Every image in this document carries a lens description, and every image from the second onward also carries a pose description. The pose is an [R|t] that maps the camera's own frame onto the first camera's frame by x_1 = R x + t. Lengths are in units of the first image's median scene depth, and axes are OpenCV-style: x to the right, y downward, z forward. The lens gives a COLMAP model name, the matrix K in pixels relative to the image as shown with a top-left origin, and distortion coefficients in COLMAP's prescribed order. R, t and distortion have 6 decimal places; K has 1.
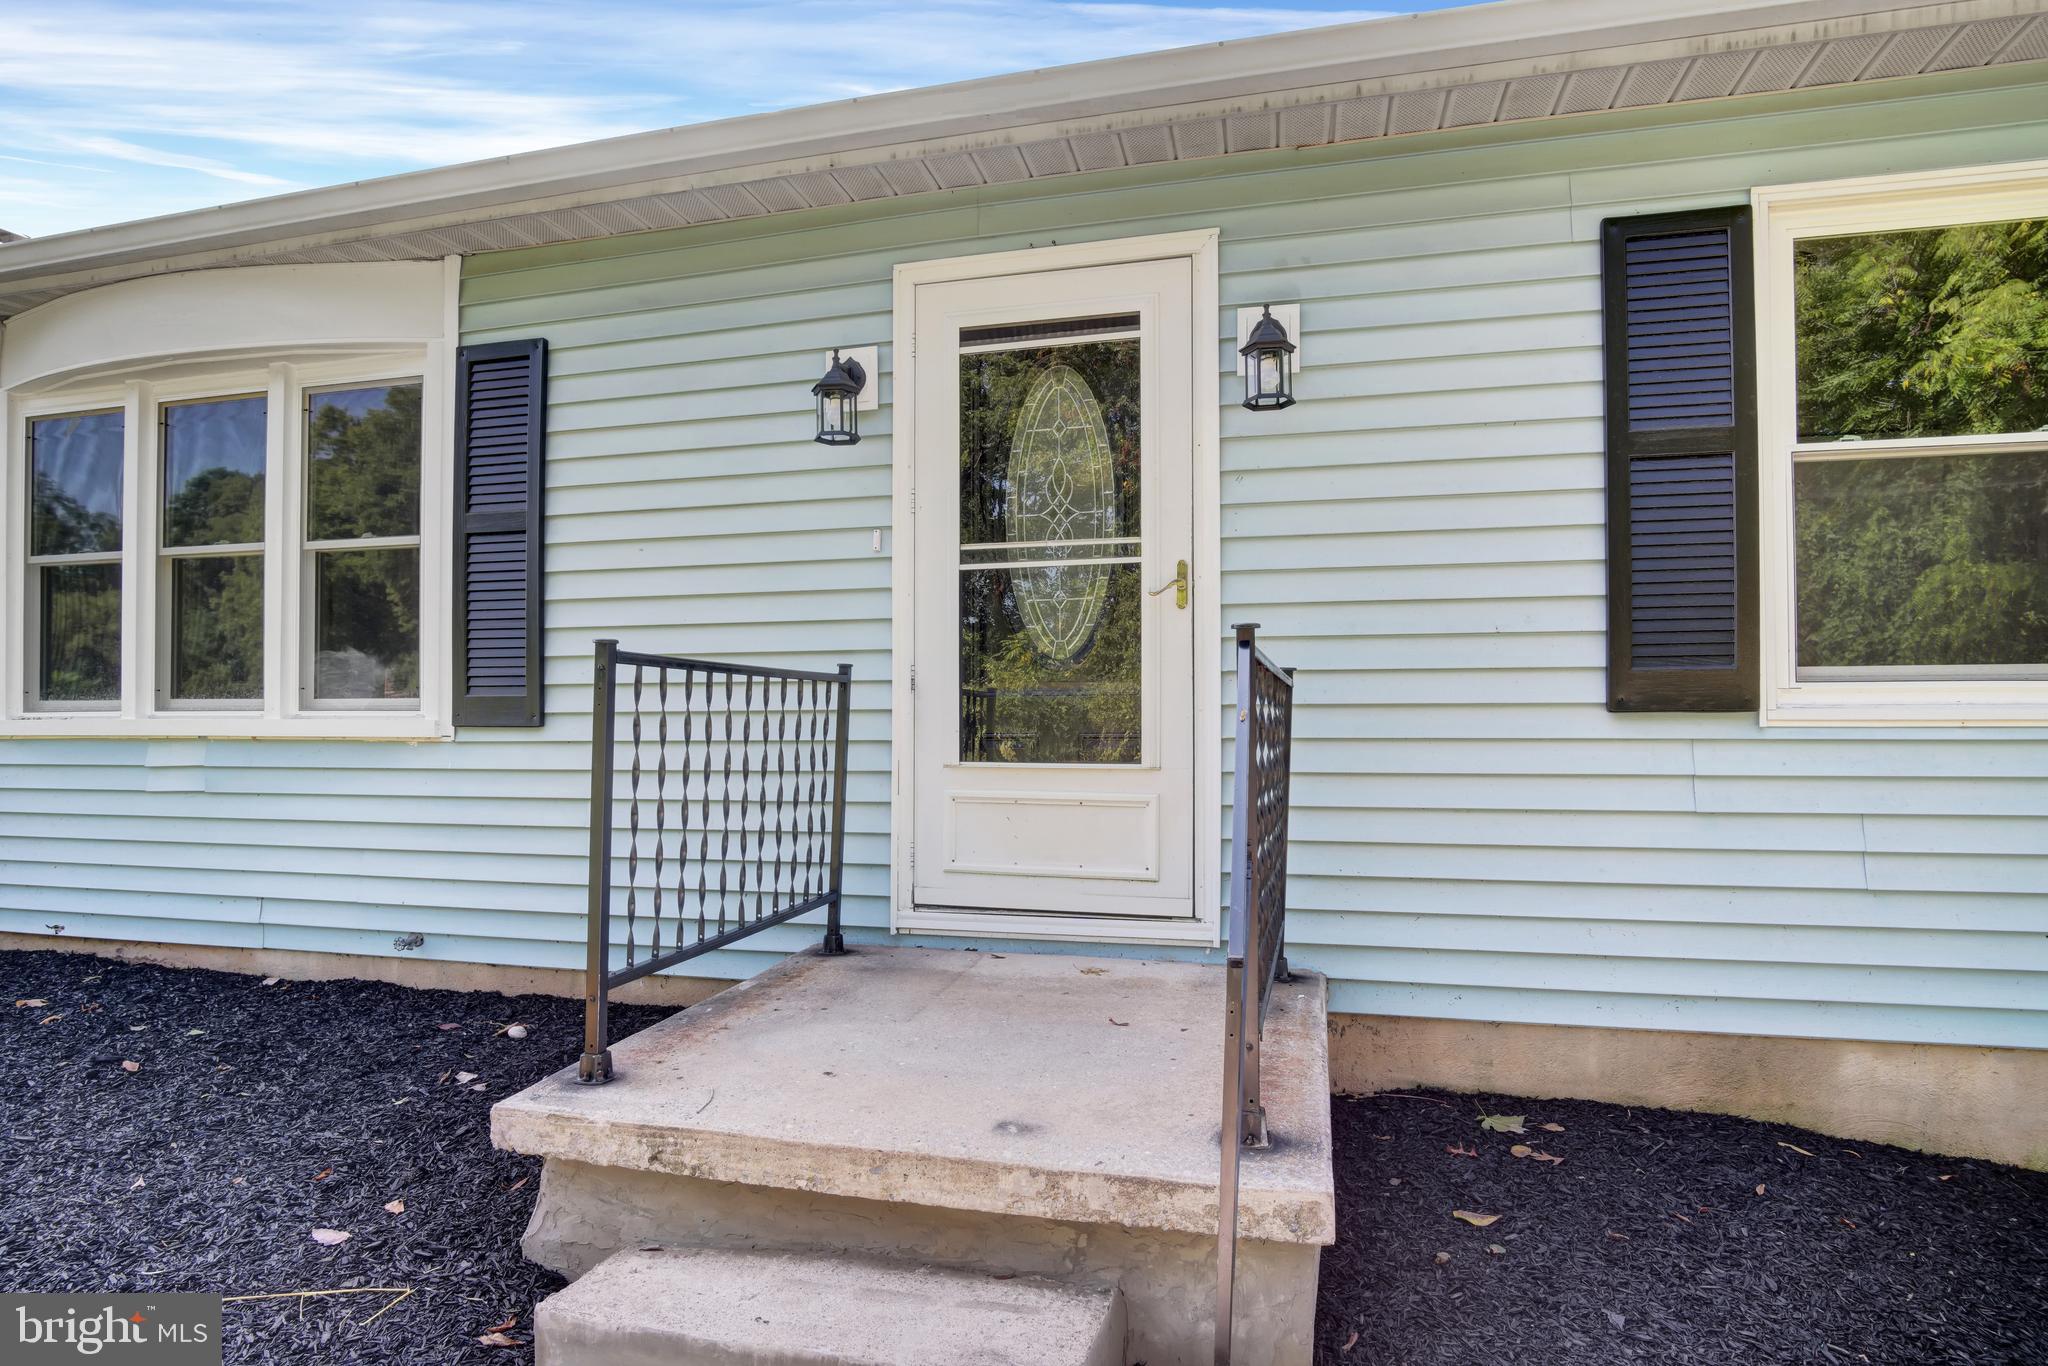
lens RADIAL K [[1158.8, 0, 1019.3], [0, 1158.8, 690.2], [0, 0, 1]] dist [-0.030037, 0.002724]
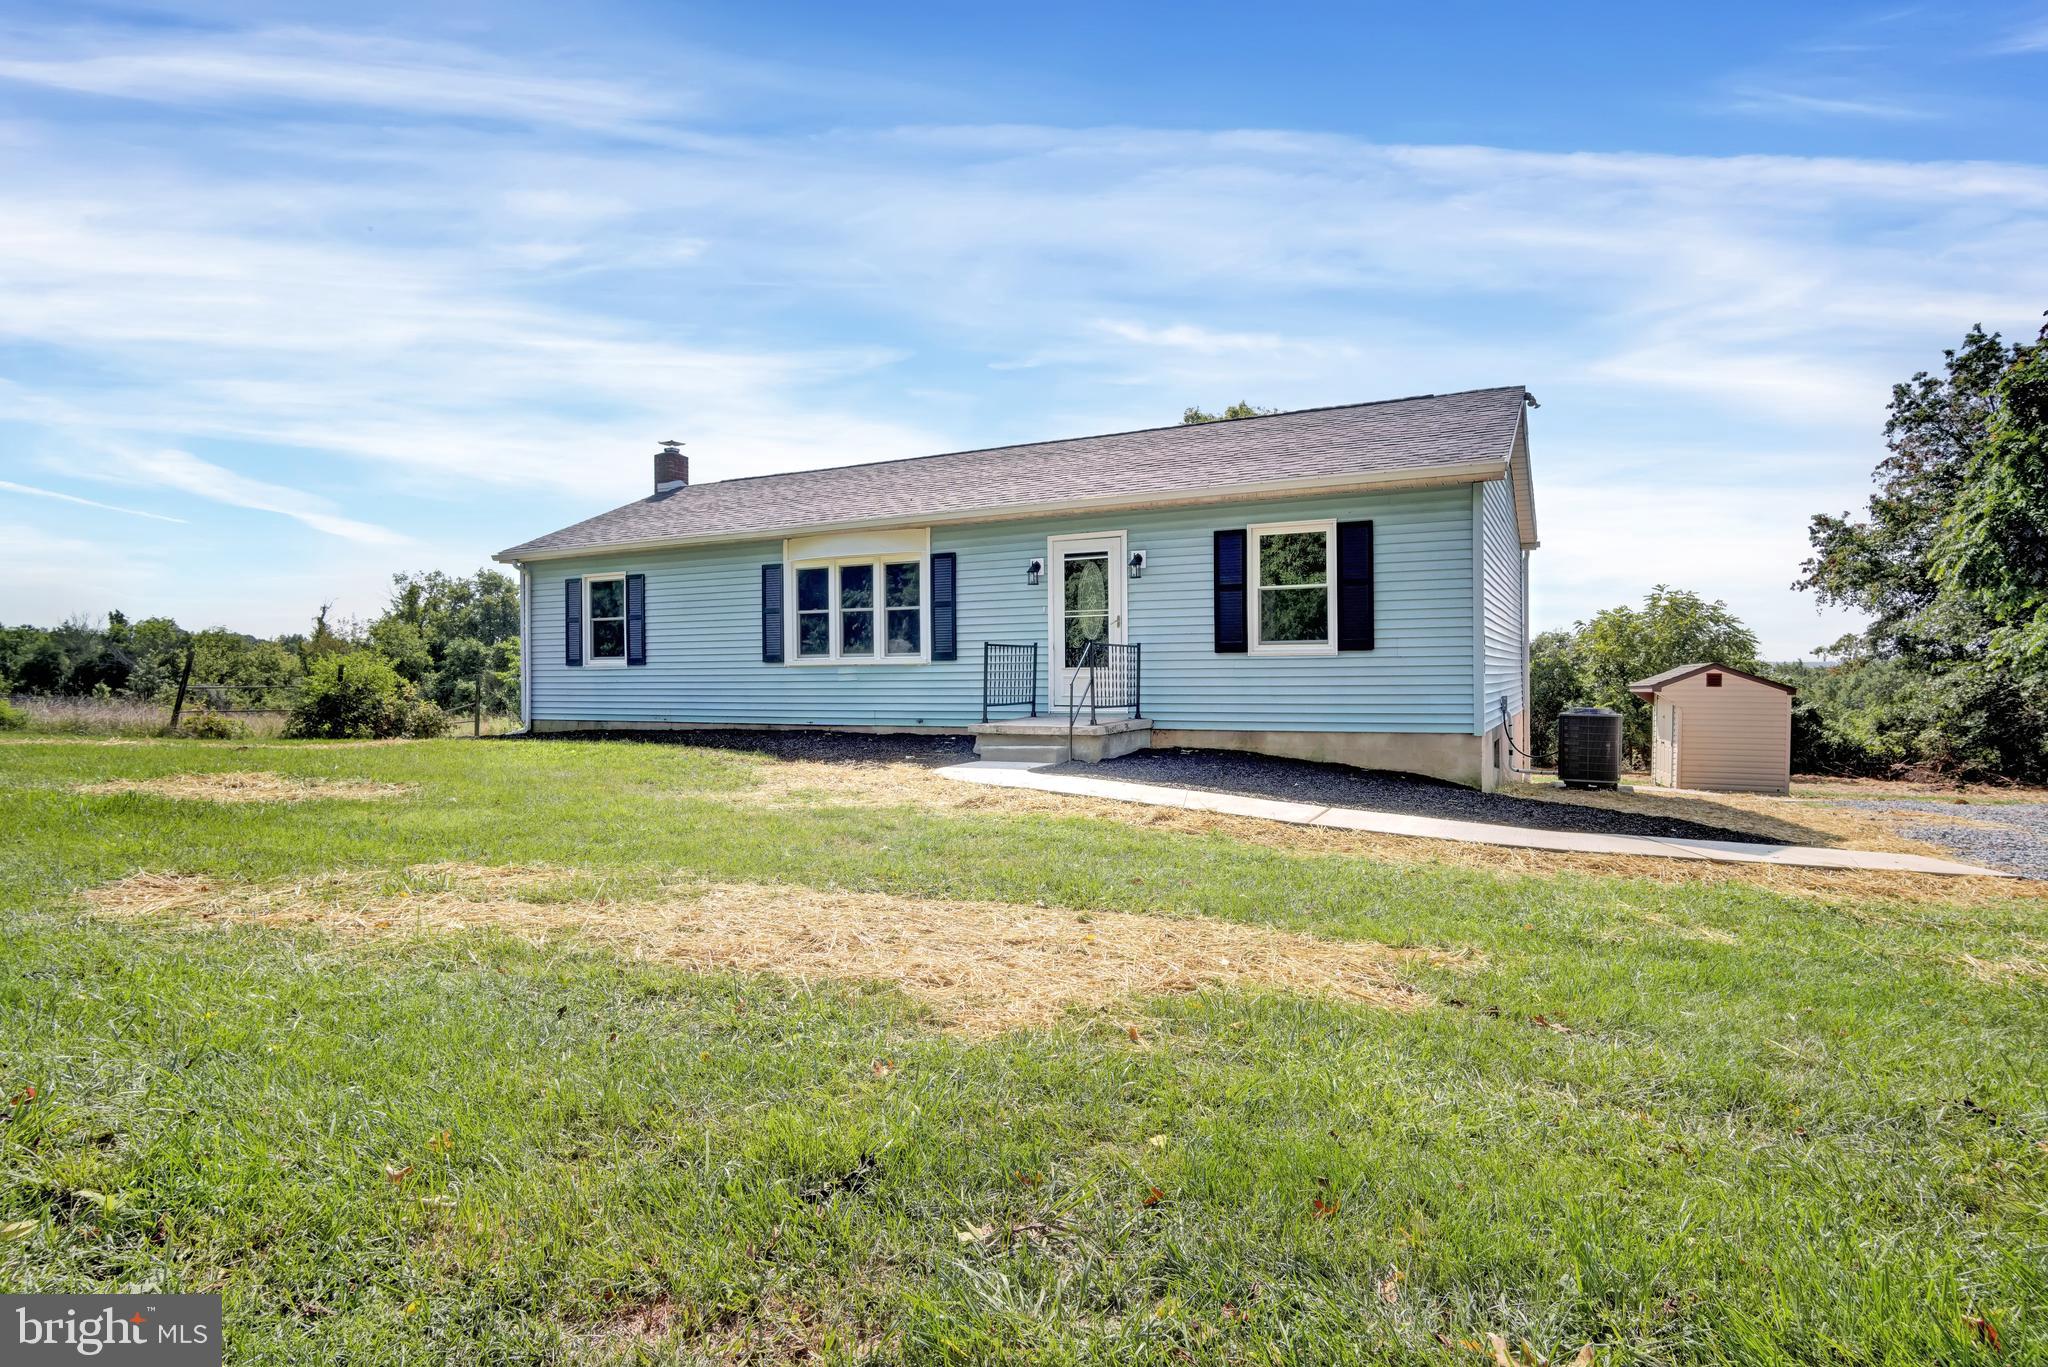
lens RADIAL K [[1158.8, 0, 1027.2], [0, 1158.8, 688.7], [0, 0, 1]] dist [-0.030037, 0.002724]
pose [[0.973636, -0.000609, -0.228108, 0.696976], [0.007471, 0.999545, 0.029219, 0.018281], [0.227986, -0.030152, 0.973197, -2.741142]]
